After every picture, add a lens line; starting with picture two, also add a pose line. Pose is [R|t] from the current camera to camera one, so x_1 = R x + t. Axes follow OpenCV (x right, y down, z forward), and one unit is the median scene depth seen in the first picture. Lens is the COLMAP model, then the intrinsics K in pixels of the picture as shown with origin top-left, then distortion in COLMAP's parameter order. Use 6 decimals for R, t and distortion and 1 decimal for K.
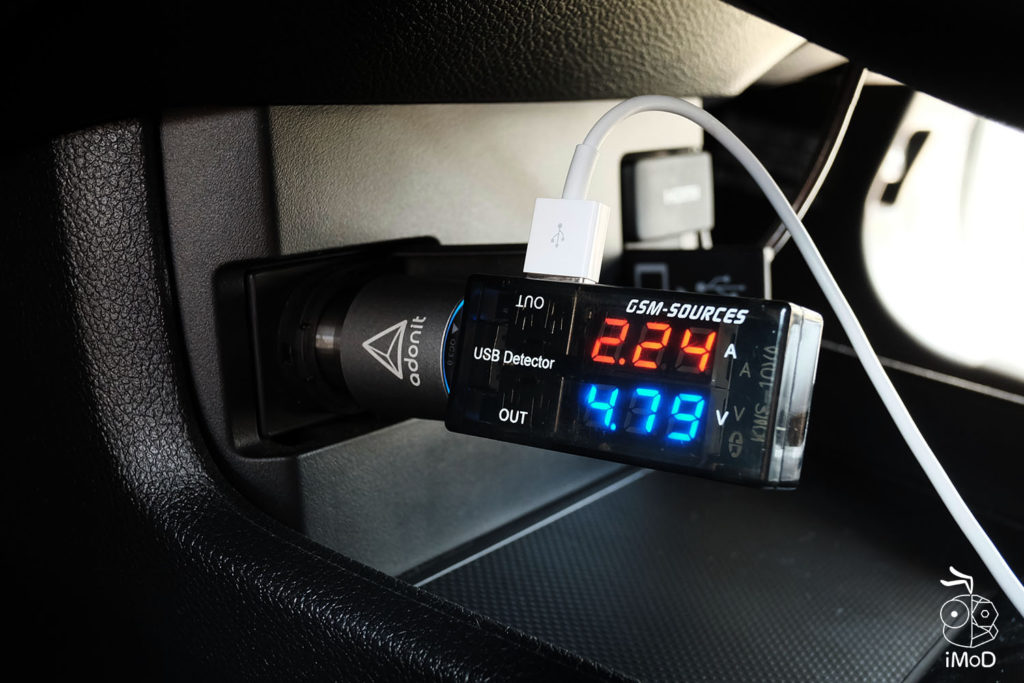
lens RADIAL K [[997.9, 0, 512.0], [0, 997.9, 341.5], [0, 0, 1]] dist [-0.000247, -0.006475]
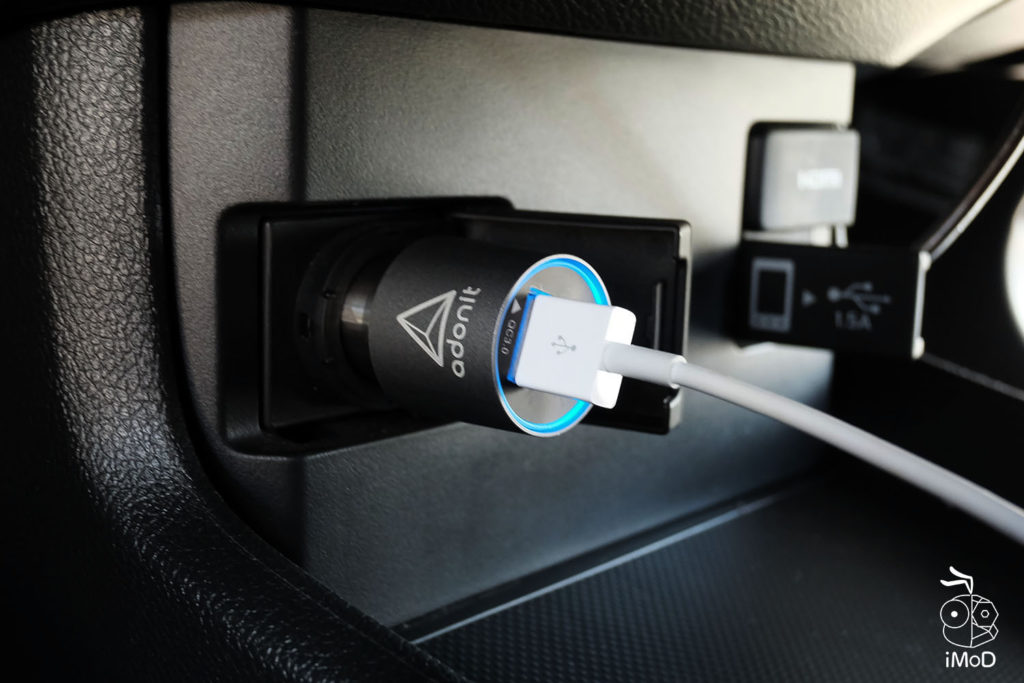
lens RADIAL K [[1091.3, 0, 511.3], [0, 1091.3, 330.4], [0, 0, 1]] dist [0.006027, -0.015374]
pose [[0.991778, 0.098953, -0.081150, 0.007942], [-0.098917, 0.995086, 0.004476, -0.005010], [0.081194, 0.003588, 0.996692, 0.157584]]
